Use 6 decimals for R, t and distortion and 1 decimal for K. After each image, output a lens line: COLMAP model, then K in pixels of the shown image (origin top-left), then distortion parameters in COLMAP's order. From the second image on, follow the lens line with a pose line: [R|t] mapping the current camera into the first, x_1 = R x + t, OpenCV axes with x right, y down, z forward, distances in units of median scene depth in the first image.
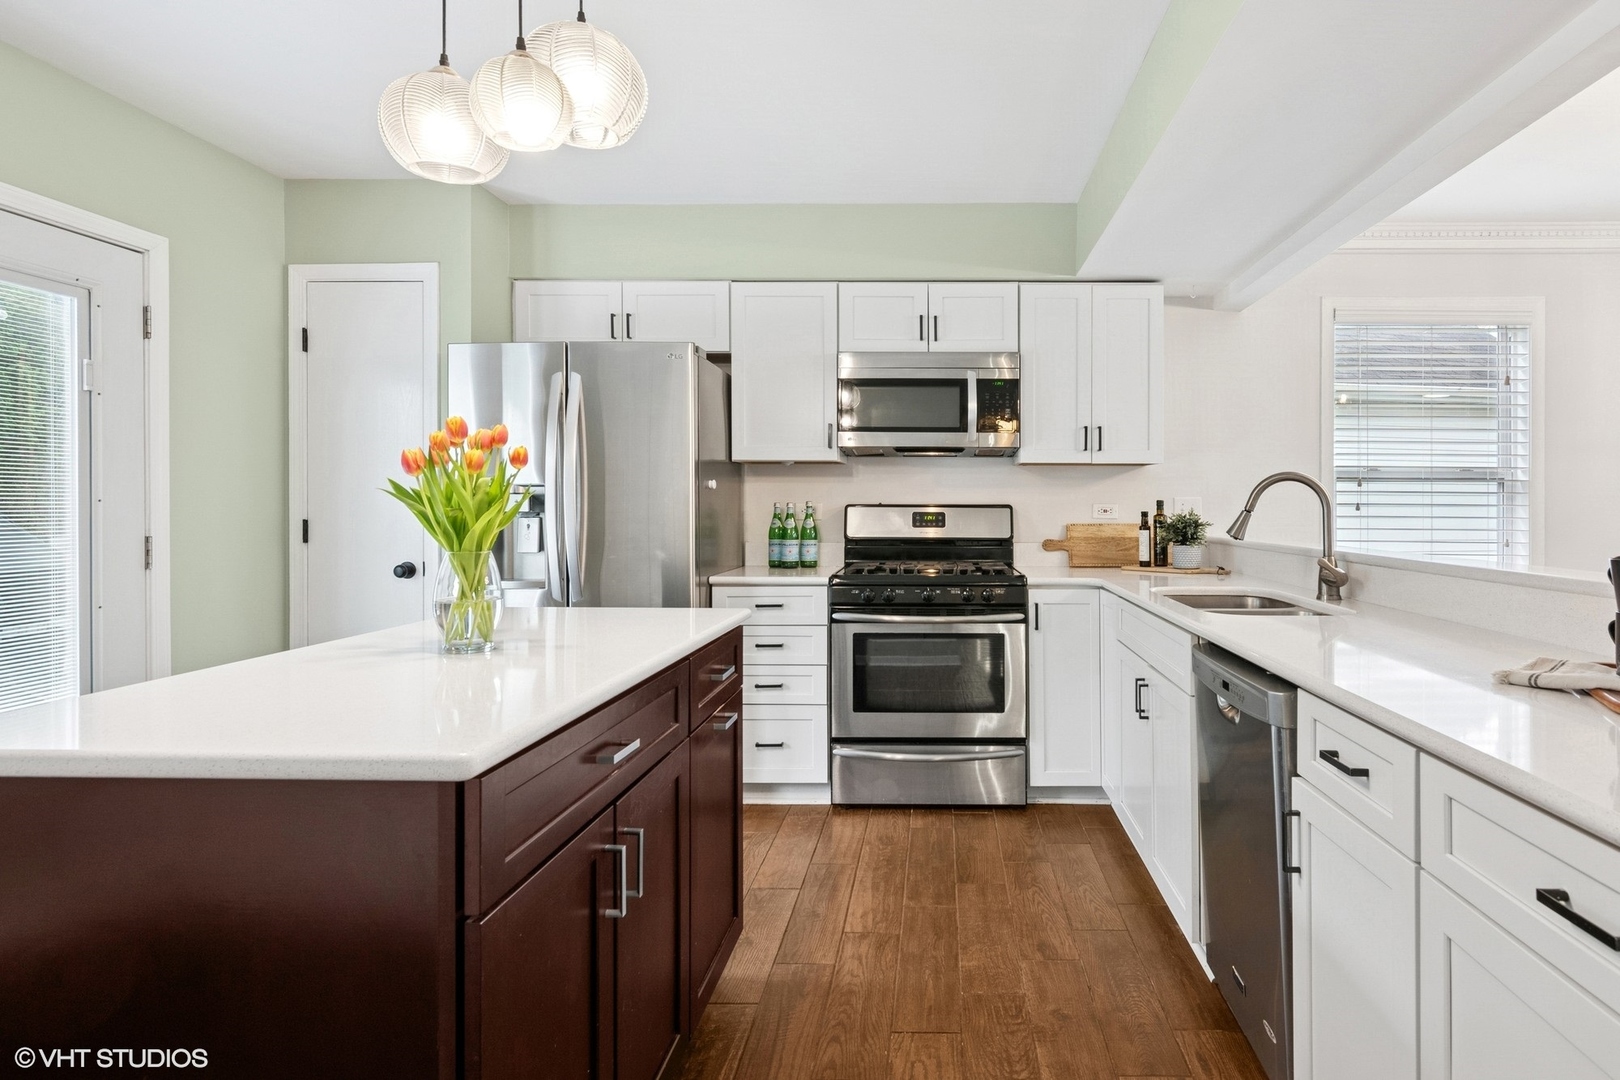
lens RADIAL K [[850.4, 0, 809.6], [0, 850.4, 512.0], [0, 0, 1]] dist [0.021299, -0.000125]
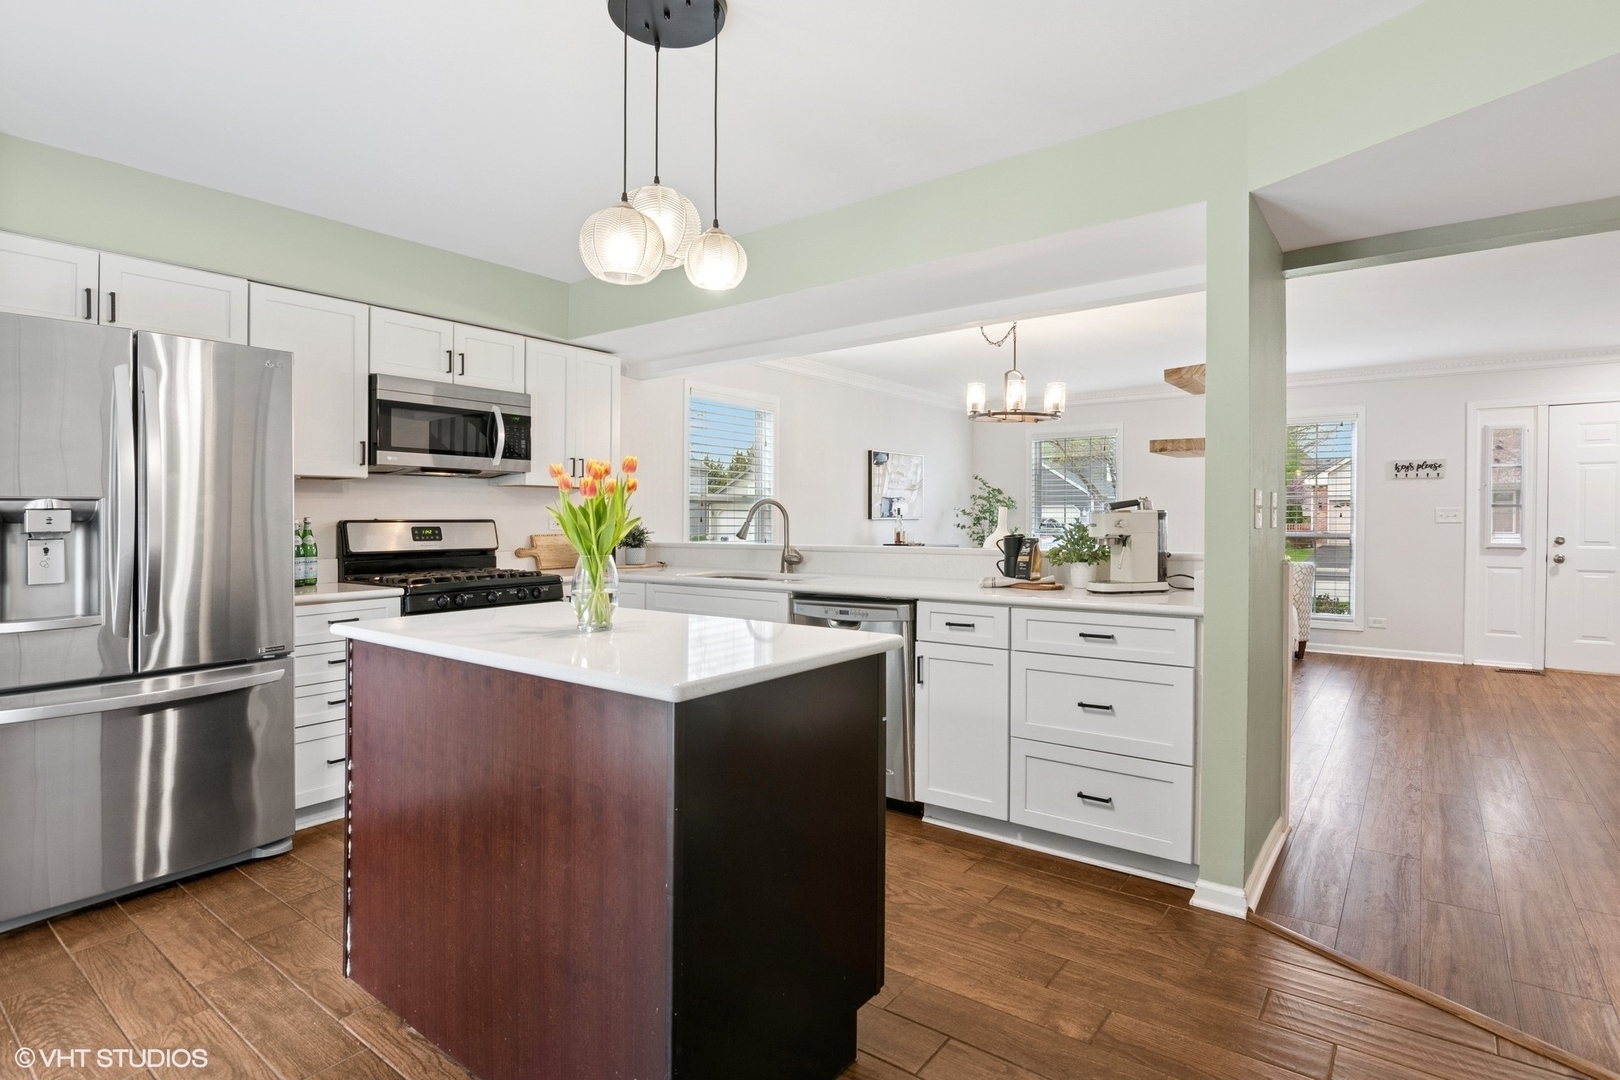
lens RADIAL K [[810.7, 0, 784.1], [0, 810.7, 530.9], [0, 0, 1]] dist [-0.004719, -0.000483]
pose [[0.613347, -0.017949, 0.789610, -0.439432], [0.013228, 0.999835, 0.012453, -0.001655], [-0.789703, 0.002807, 0.613483, -0.000378]]
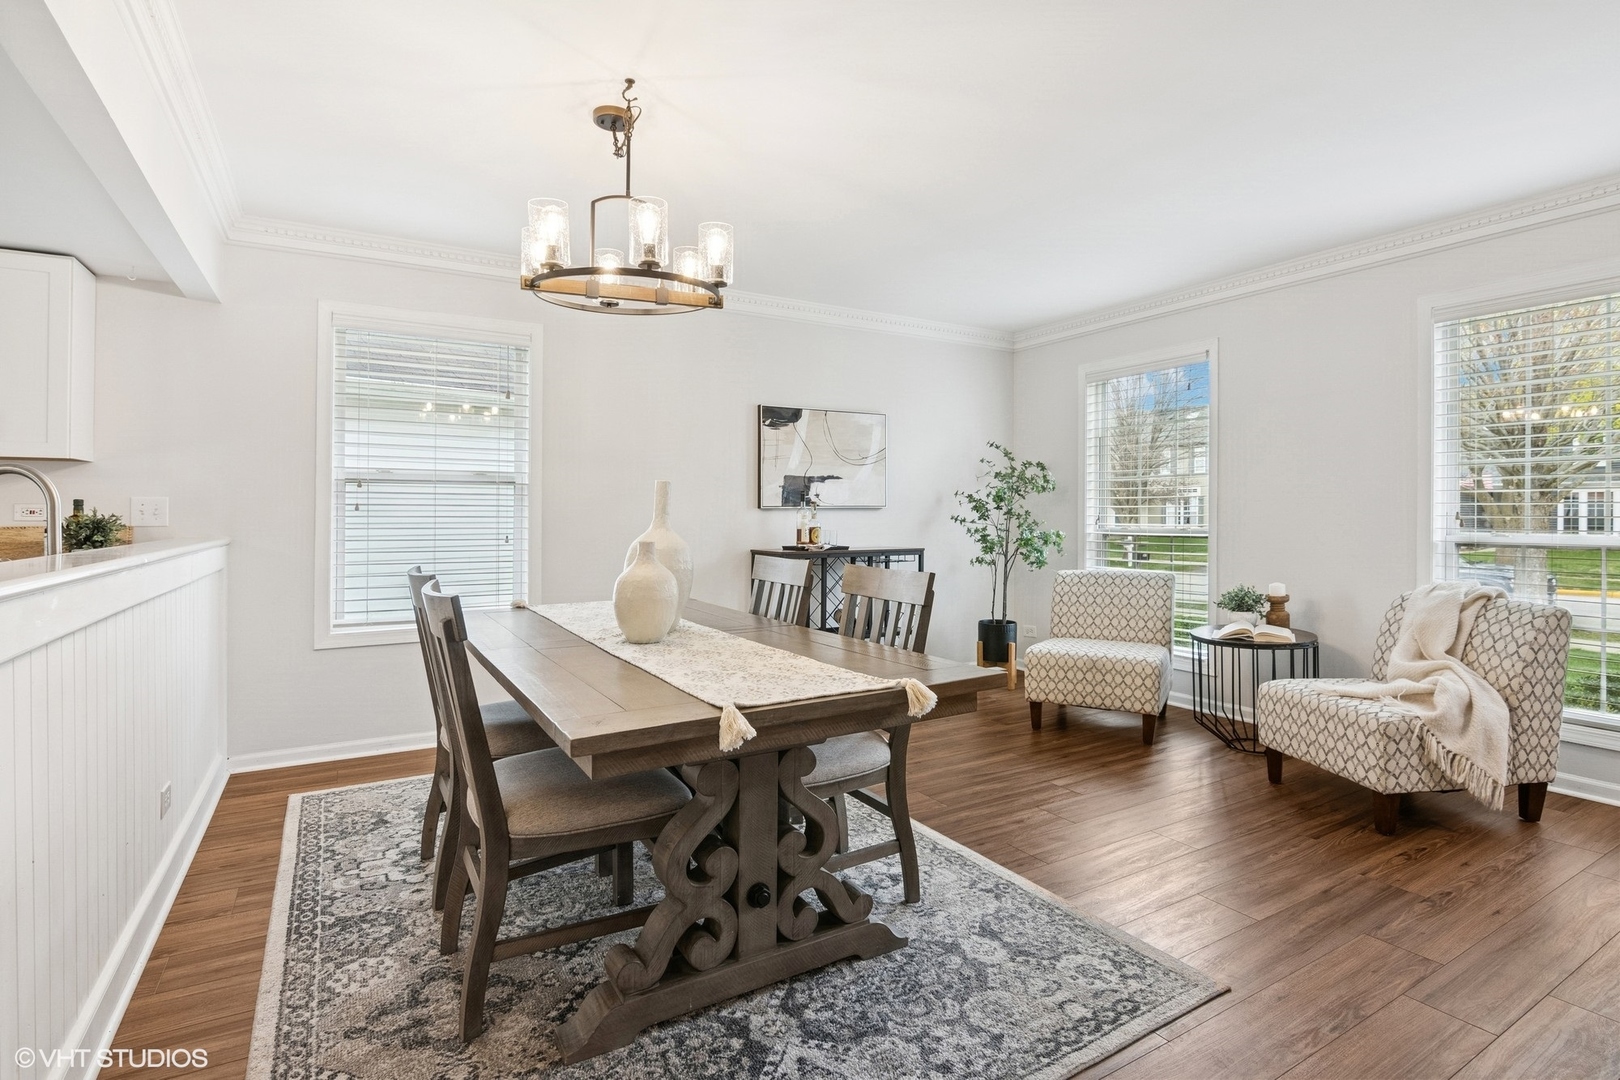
lens RADIAL K [[837.4, 0, 808.0], [0, 837.4, 511.5], [0, 0, 1]] dist [-0.003748, -0.000583]
pose [[0.843291, -0.004082, 0.537442, 0.619956], [0.011609, 0.999876, -0.010621, 0.017402], [-0.537332, 0.015196, 0.843234, -0.138961]]
